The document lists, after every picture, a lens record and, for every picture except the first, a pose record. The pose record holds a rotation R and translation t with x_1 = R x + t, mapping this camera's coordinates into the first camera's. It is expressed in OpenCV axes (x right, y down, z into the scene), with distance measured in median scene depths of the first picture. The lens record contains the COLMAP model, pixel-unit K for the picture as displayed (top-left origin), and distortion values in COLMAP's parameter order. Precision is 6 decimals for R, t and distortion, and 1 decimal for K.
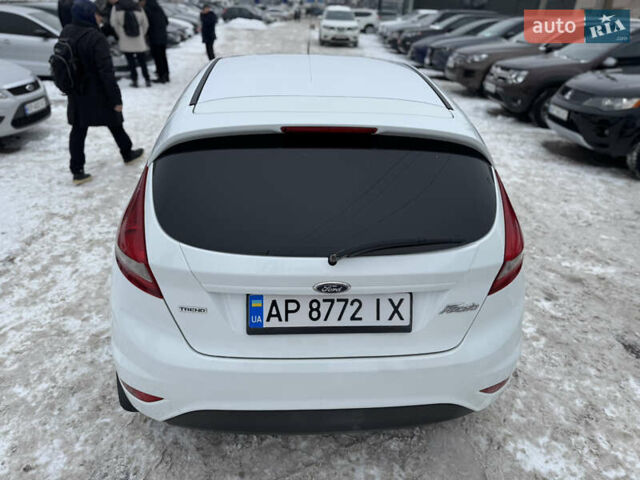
lens RADIAL K [[452.4, 0, 320.0], [0, 452.4, 240.0], [0, 0, 1]] dist [-0.003978, -0.003288]
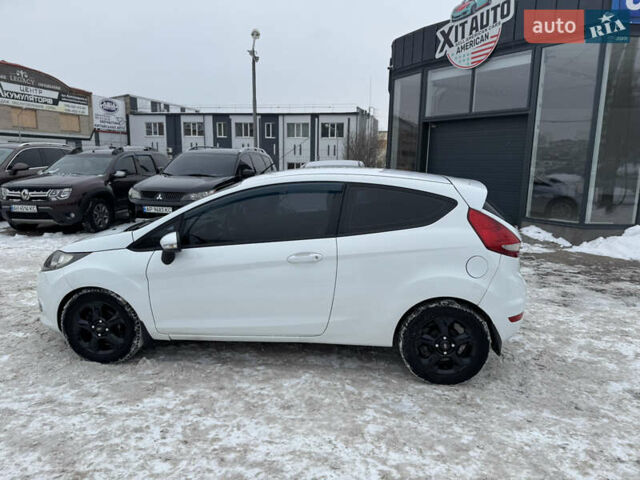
lens RADIAL K [[447.4, 0, 324.2], [0, 447.4, 228.7], [0, 0, 1]] dist [0.009524, -0.003691]
pose [[0.163603, -0.193696, 0.967324, -0.490692], [0.437126, 0.893258, 0.104935, -0.124156], [-0.884395, 0.405675, 0.230809, 0.232964]]
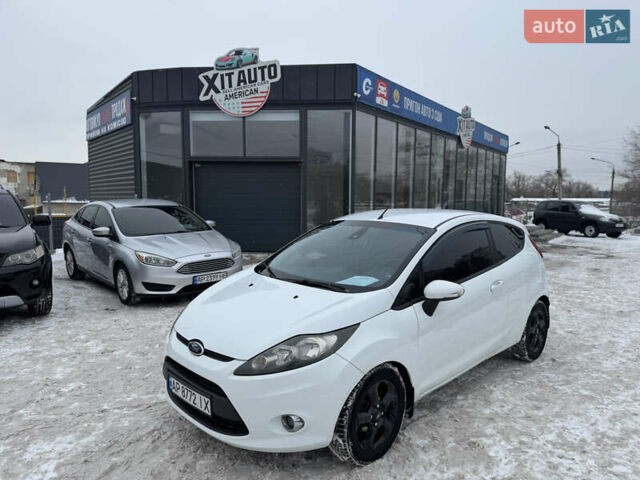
lens RADIAL K [[447.4, 0, 324.2], [0, 447.4, 228.7], [0, 0, 1]] dist [0.009524, -0.003691]
pose [[-0.651435, -0.097509, 0.752413, -0.348469], [0.308671, 0.871863, 0.380234, -0.357678], [-0.693077, 0.479945, -0.537864, 0.706002]]
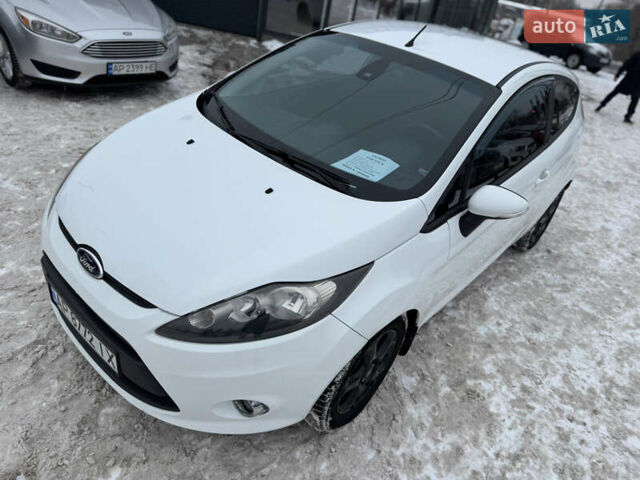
lens RADIAL K [[452.4, 0, 320.0], [0, 452.4, 240.0], [0, 0, 1]] dist [-0.003978, -0.003288]
pose [[-0.684235, -0.516461, 0.514869, -0.200430], [0.123100, 0.614086, 0.779580, -0.327127], [-0.718797, 0.596796, -0.356603, 0.624067]]
